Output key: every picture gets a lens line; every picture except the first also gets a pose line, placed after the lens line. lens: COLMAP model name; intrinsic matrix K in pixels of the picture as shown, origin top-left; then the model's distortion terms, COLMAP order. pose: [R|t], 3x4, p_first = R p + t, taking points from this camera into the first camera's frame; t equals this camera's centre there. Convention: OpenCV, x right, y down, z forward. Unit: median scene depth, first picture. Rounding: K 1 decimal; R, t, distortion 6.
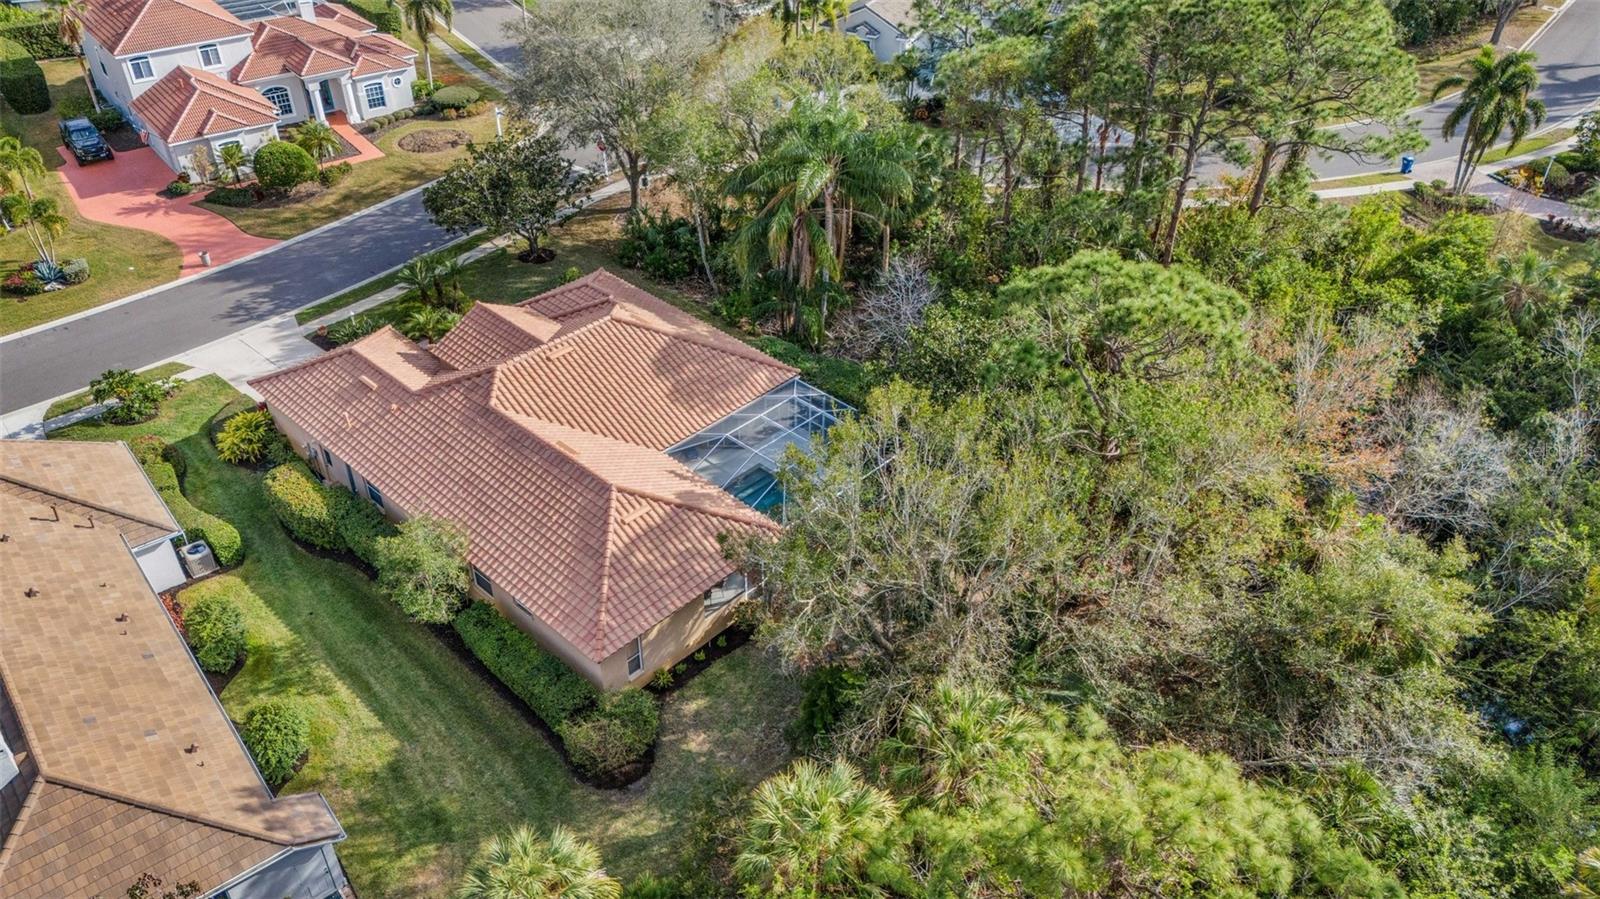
lens RADIAL K [[1178.7, 0, 800.0], [0, 1178.7, 449.5], [0, 0, 1]] dist [0.088035, -0.106507]
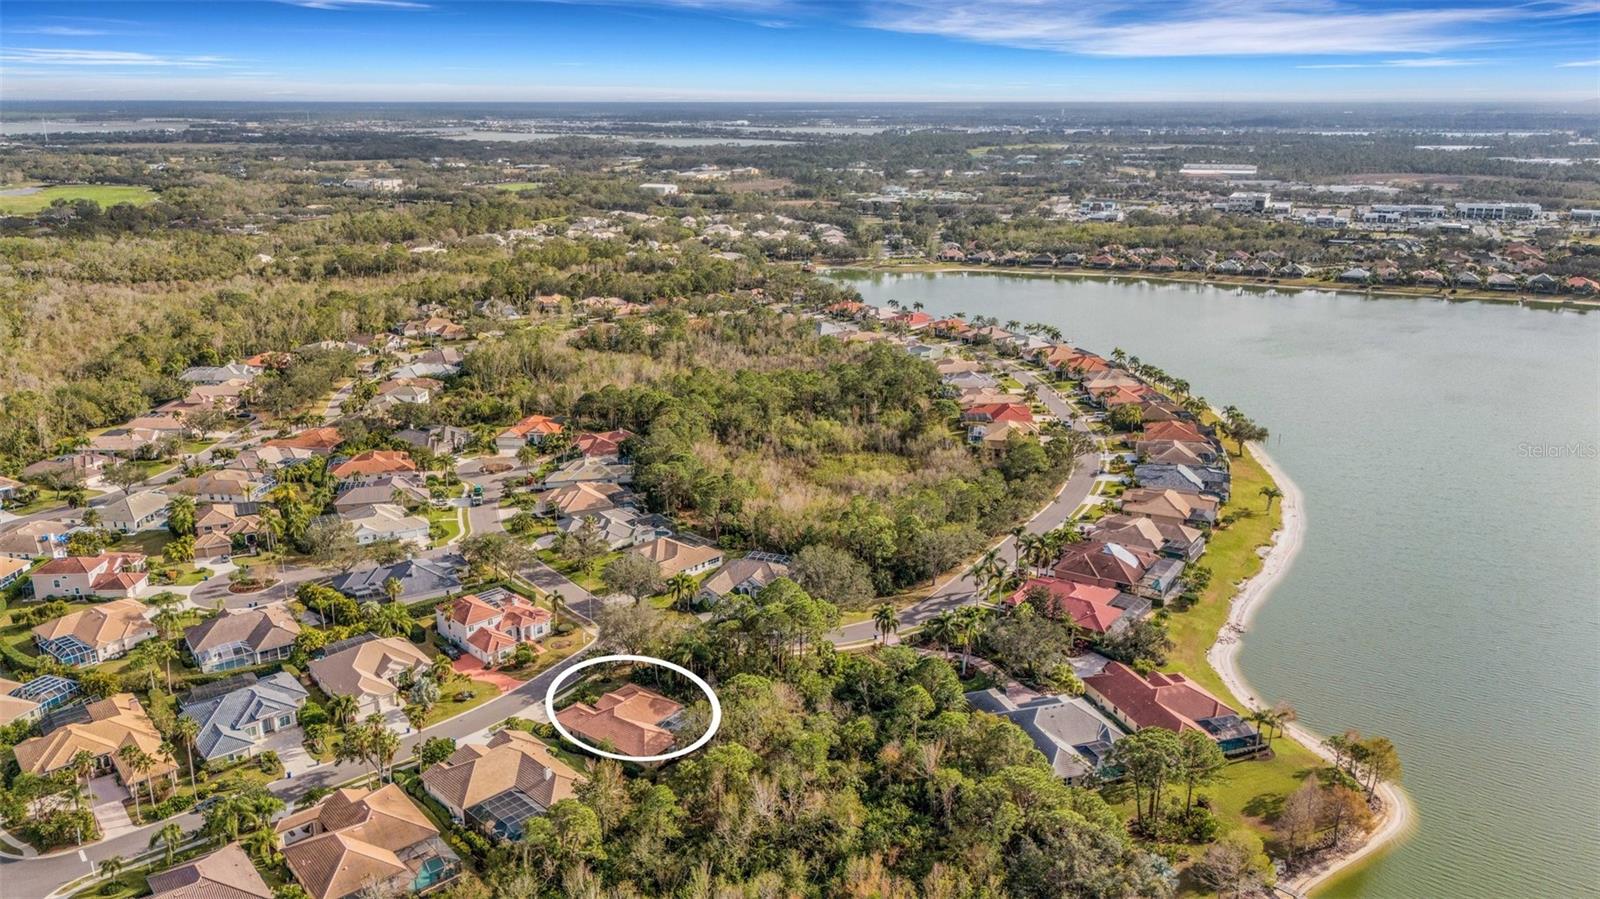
lens RADIAL K [[1178.7, 0, 800.0], [0, 1178.7, 449.5], [0, 0, 1]] dist [0.088035, -0.106507]
pose [[0.995053, -0.038811, 0.091450, 0.040008], [0.066932, 0.942154, -0.328430, 0.333721], [-0.073413, 0.332926, 0.940091, -2.243405]]
